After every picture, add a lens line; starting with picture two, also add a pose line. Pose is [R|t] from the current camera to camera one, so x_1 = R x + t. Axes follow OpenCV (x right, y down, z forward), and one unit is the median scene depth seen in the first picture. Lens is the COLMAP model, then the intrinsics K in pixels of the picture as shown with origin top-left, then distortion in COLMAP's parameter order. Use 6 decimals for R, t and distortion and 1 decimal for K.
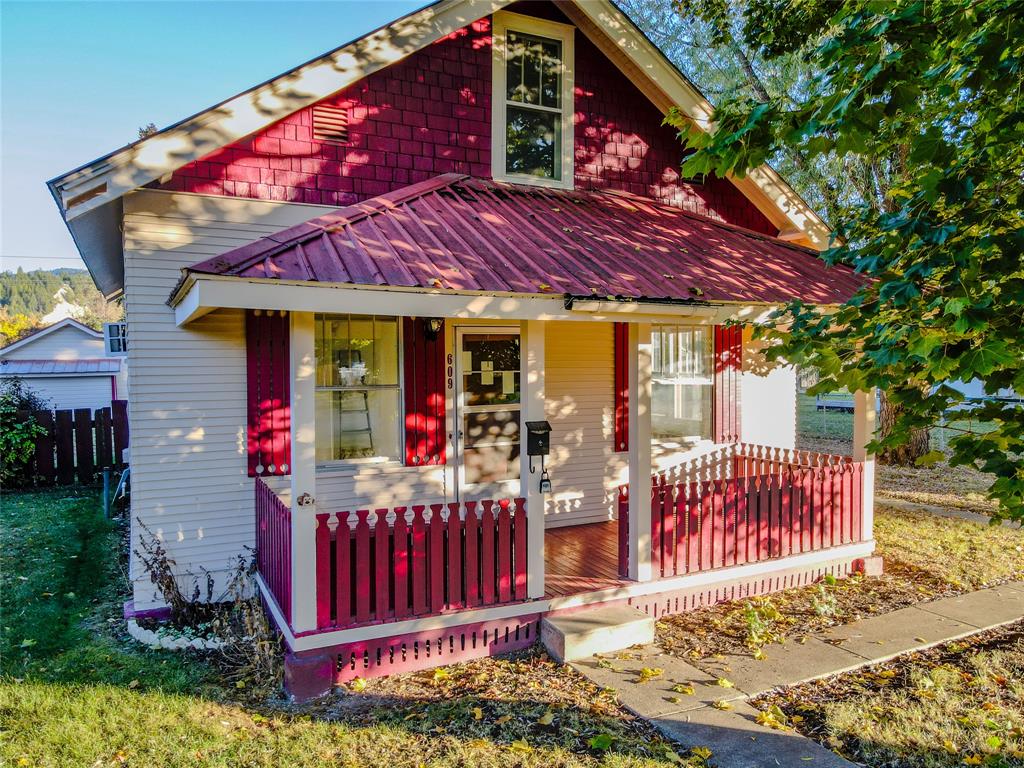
lens RADIAL K [[744.8, 0, 512.0], [0, 744.8, 384.0], [0, 0, 1]] dist [0.028505, 0.000531]
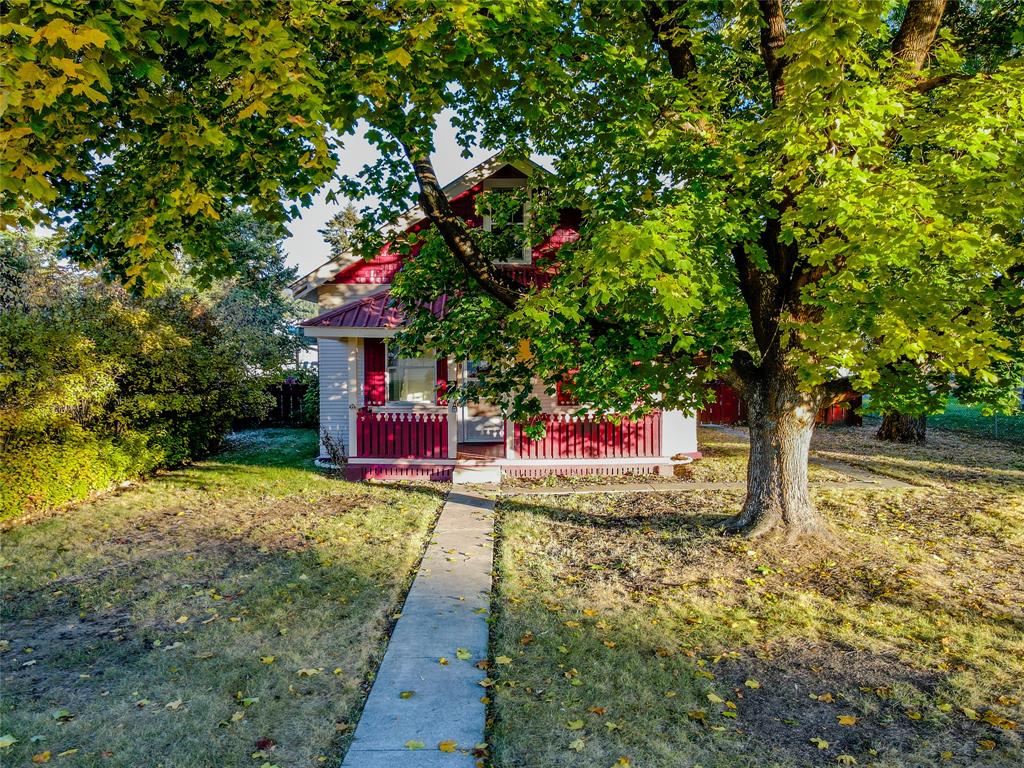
lens RADIAL K [[744.8, 0, 512.0], [0, 744.8, 384.0], [0, 0, 1]] dist [0.028505, 0.000531]
pose [[0.896142, 0.017964, -0.443404, 1.060628], [-0.017039, 0.999836, 0.006070, 0.038081], [0.443441, 0.002115, 0.896301, -0.846632]]
